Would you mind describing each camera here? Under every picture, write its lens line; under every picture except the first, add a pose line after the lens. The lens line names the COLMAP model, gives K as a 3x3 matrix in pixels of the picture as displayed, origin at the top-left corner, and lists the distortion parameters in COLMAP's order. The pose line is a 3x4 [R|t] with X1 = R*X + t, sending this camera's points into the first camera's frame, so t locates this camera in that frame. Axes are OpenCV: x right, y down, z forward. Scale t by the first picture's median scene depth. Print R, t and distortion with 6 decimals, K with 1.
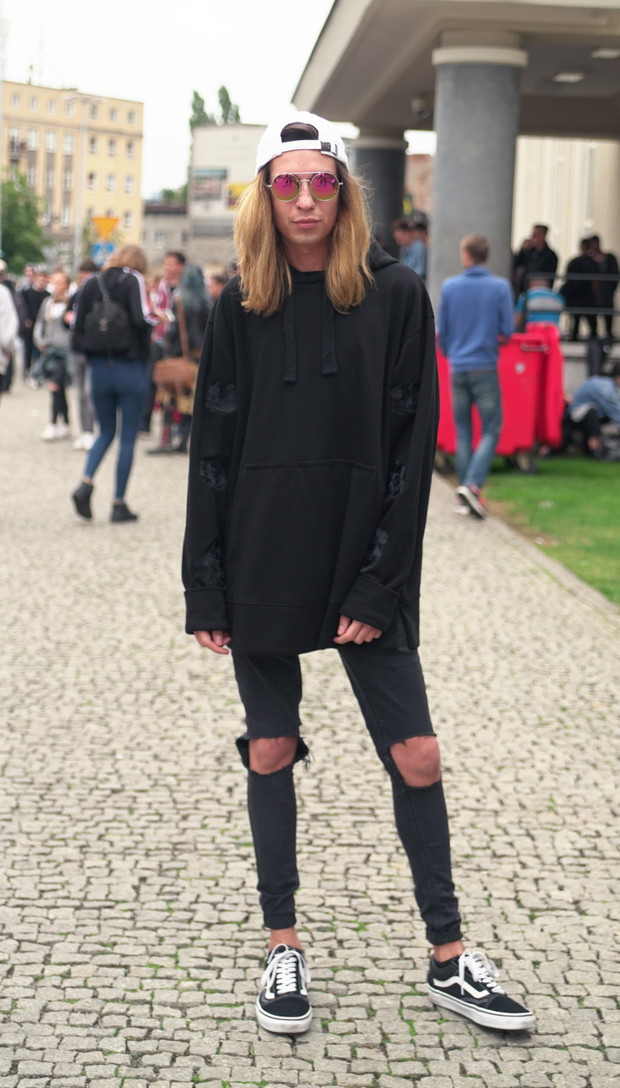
lens RADIAL K [[1793.5, 0, 270.7], [0, 1793.5, 418.5], [0, 0, 1]] dist [0.073360, 0.000000]
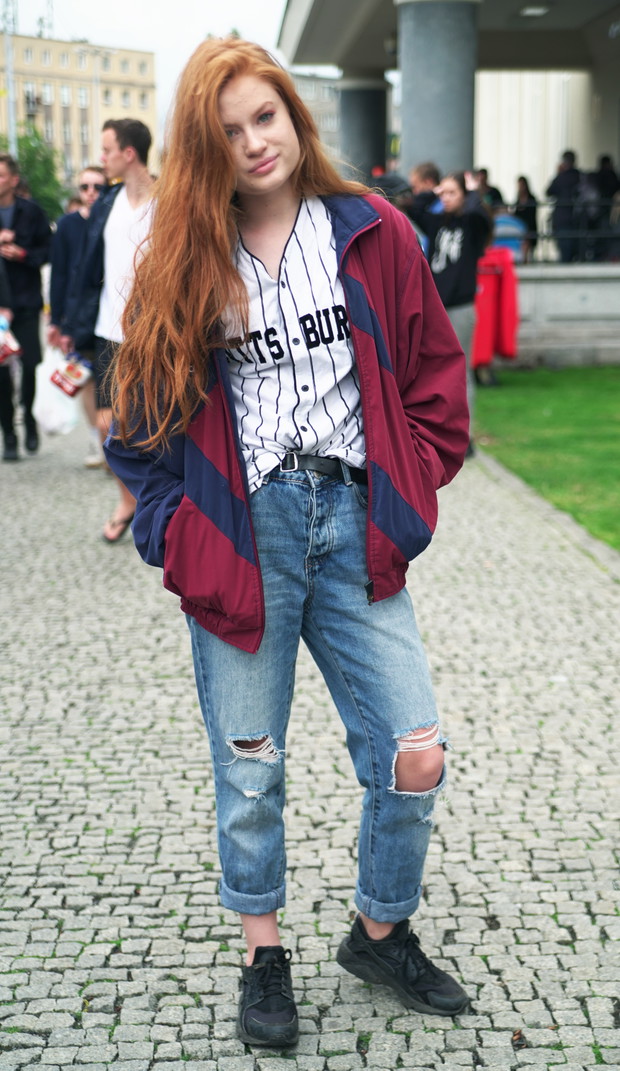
lens RADIAL K [[1764.2, 0, 376.2], [0, 1764.2, 537.7], [0, 0, 1]] dist [0.137027, 0.000000]
pose [[0.998782, -0.047205, 0.014360, 0.110274], [0.045639, 0.994458, 0.094708, 0.034935], [-0.018751, -0.093937, 0.995402, -0.169960]]
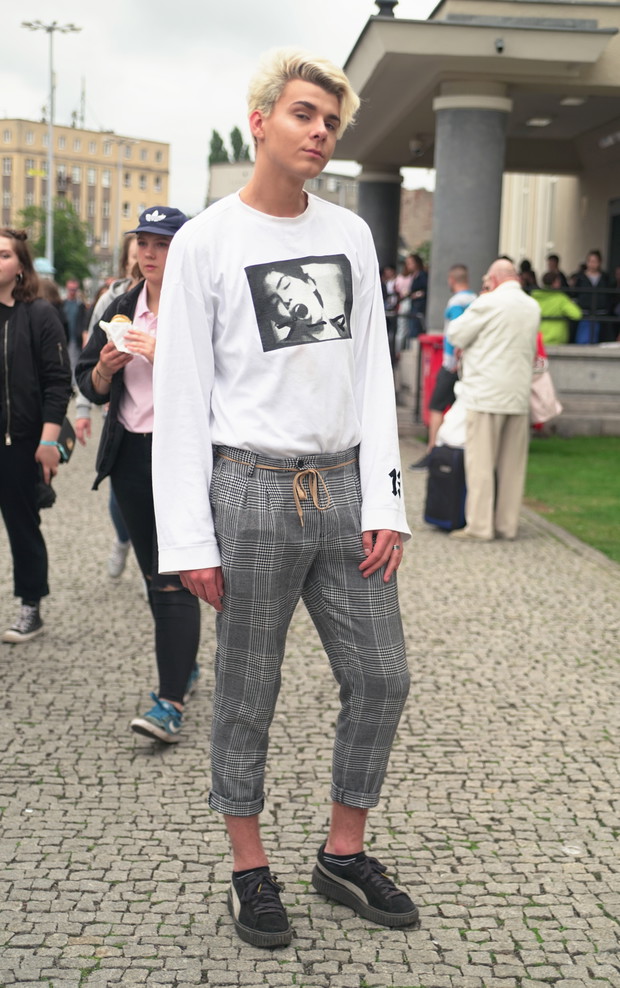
lens RADIAL K [[1439.7, 0, 295.1], [0, 1439.7, 482.5], [0, 0, 1]] dist [0.069369, 0.000000]
pose [[0.999372, -0.004935, 0.035084, -0.081895], [0.003055, 0.998567, 0.053428, -0.002869], [-0.035298, -0.053288, 0.997955, 0.068343]]
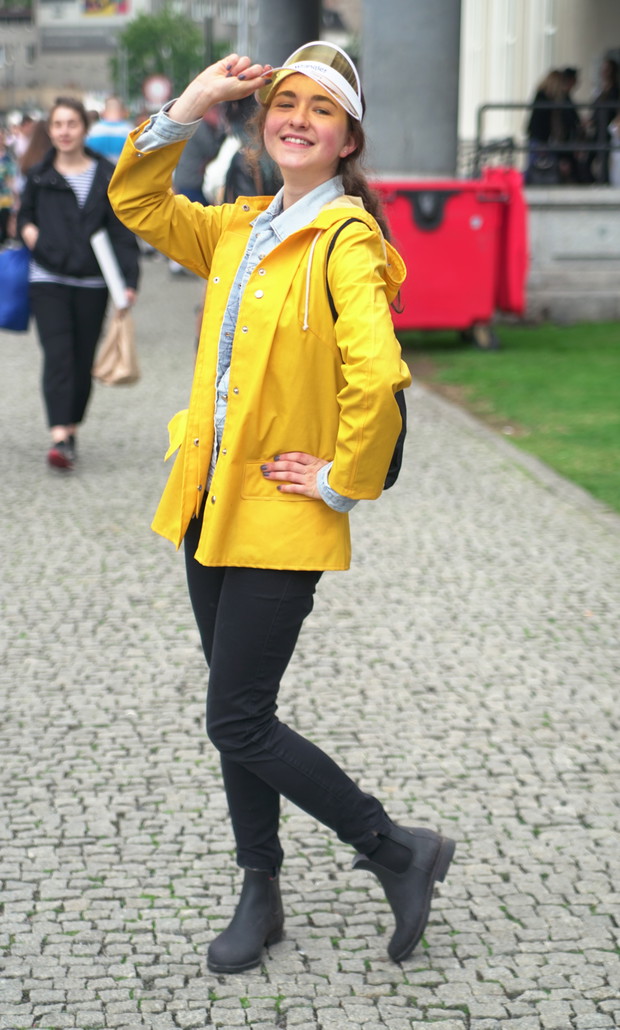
lens RADIAL K [[2341.5, 0, 264.3], [0, 2341.5, 519.2], [0, 0, 1]] dist [0.225466, 0.000000]
pose [[0.997594, -0.038590, 0.057599, -0.054719], [0.032316, 0.993827, 0.106127, -0.021346], [-0.061339, -0.104010, 0.992683, -0.179540]]
